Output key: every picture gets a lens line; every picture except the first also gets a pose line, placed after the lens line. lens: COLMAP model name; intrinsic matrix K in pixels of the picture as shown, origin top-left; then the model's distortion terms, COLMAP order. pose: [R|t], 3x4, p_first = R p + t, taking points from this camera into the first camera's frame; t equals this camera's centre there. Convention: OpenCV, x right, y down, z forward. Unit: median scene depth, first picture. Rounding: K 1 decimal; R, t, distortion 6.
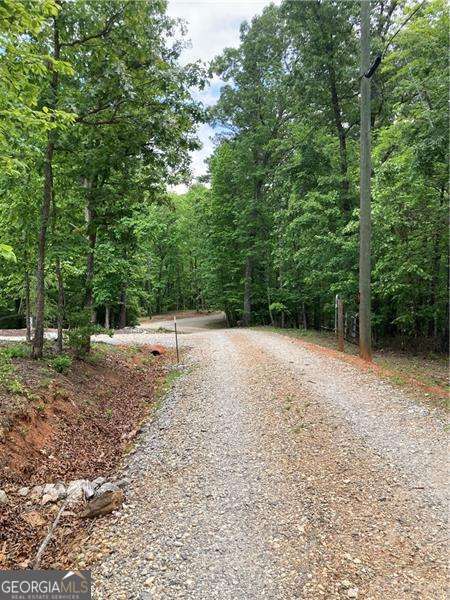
lens RADIAL K [[524.4, 0, 225.0], [0, 524.4, 299.4], [0, 0, 1]] dist [0.001594, 0.000019]
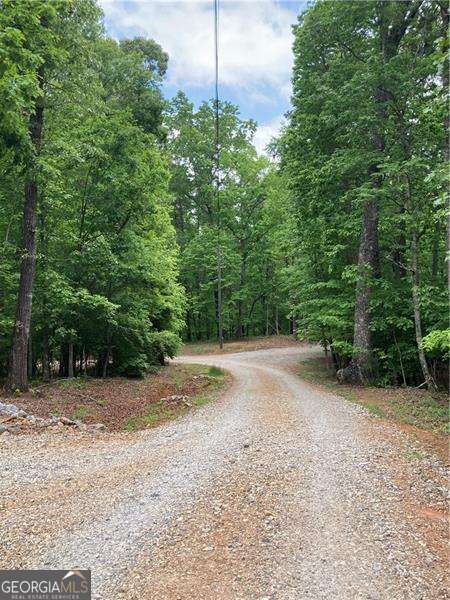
lens RADIAL K [[611.2, 0, 224.9], [0, 611.2, 299.8], [0, 0, 1]] dist [-0.012518, 0.000000]
pose [[0.977159, 0.005298, -0.212445, 0.038655], [-0.012060, 0.999461, -0.030548, 0.001102], [0.212169, 0.032413, 0.976695, 0.503842]]
